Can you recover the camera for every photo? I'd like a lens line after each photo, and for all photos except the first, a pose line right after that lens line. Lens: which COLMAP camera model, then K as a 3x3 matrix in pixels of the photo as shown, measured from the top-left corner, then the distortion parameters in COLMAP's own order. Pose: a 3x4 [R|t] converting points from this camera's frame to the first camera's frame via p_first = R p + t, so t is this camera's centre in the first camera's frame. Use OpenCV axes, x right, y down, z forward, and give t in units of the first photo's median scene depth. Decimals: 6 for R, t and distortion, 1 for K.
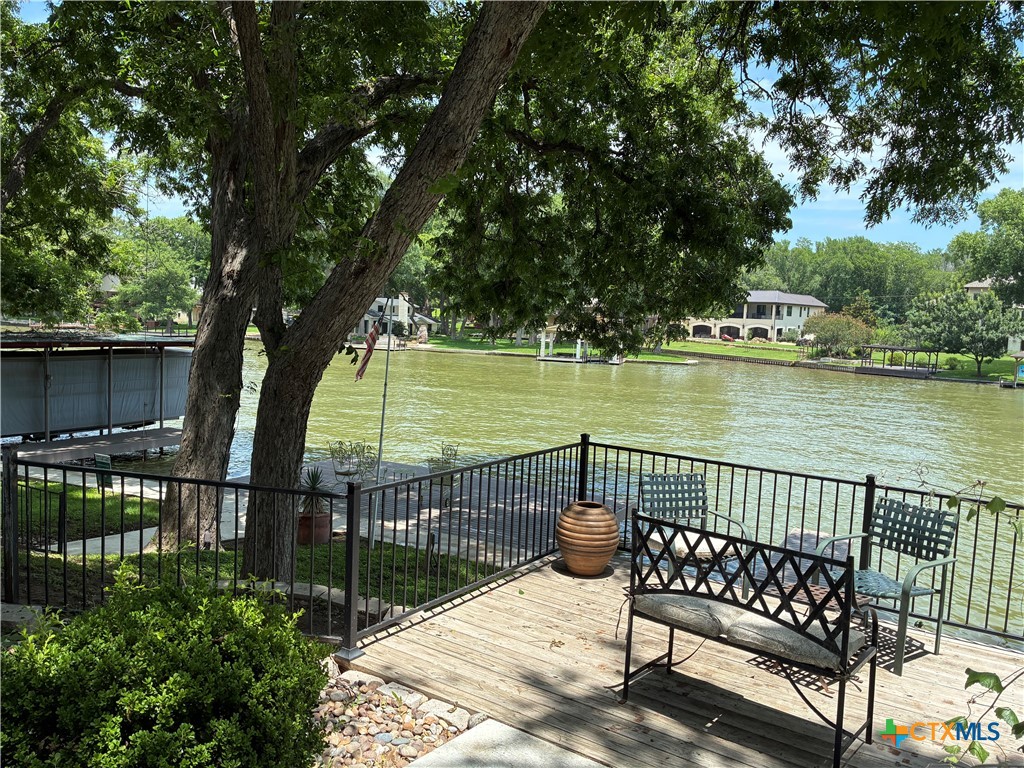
lens RADIAL K [[772.1, 0, 503.9], [0, 772.1, 387.4], [0, 0, 1]] dist [0.030440, -0.004251]
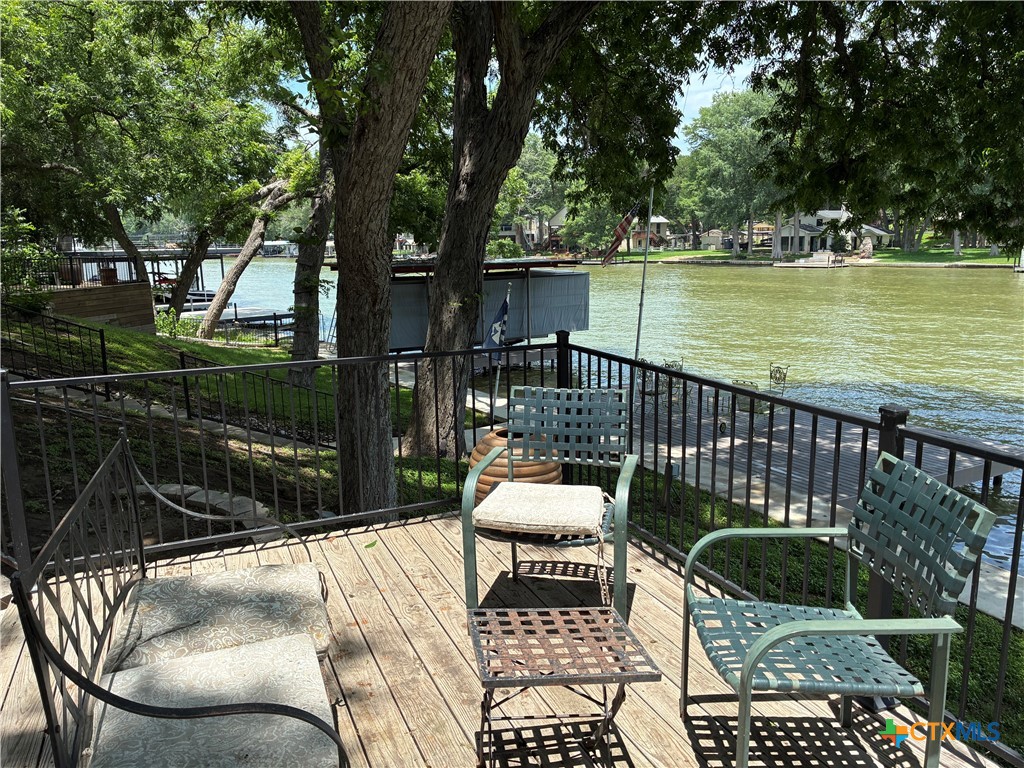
lens RADIAL K [[768.5, 0, 512.0], [0, 768.5, 384.0], [0, 0, 1]] dist [0.041836, -0.075585]
pose [[0.849032, 0.038941, -0.526905, 0.027741], [0.010371, 0.995860, 0.090310, 0.002993], [0.528240, -0.082141, 0.845113, 0.026516]]
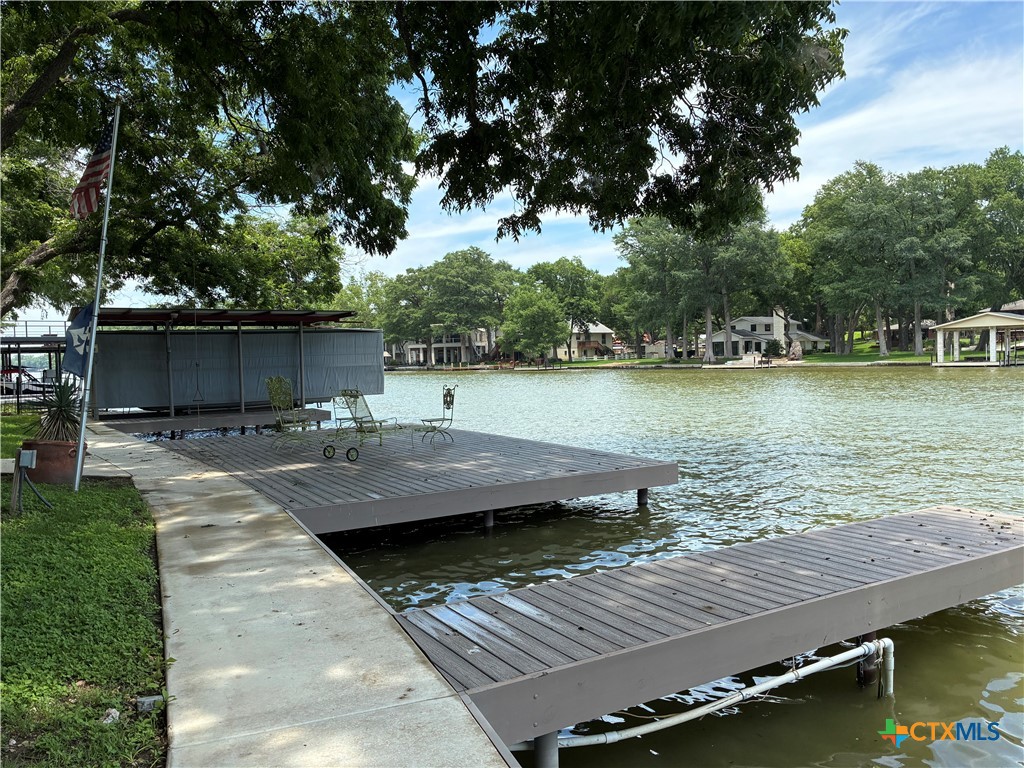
lens RADIAL K [[772.4, 0, 512.0], [0, 772.4, 384.0], [0, 0, 1]] dist [0.053727, -0.075215]
pose [[0.863010, -0.049623, -0.502743, 0.070456], [0.019326, 0.997679, -0.065300, 0.025159], [0.504816, 0.046639, 0.861966, 0.092014]]
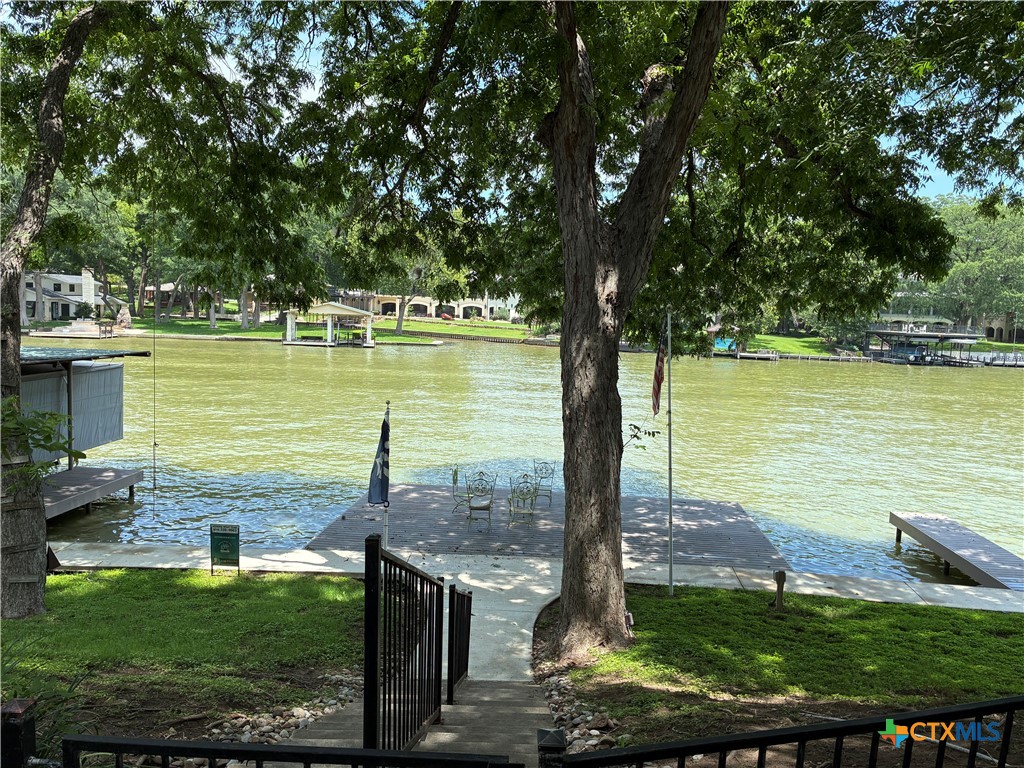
lens RADIAL K [[772.4, 0, 512.0], [0, 772.4, 384.0], [0, 0, 1]] dist [0.053727, -0.075215]
pose [[0.904340, -0.051765, 0.423662, -0.104852], [0.040148, 0.998534, 0.036306, -0.011499], [-0.424920, -0.015824, 0.905093, 0.039804]]
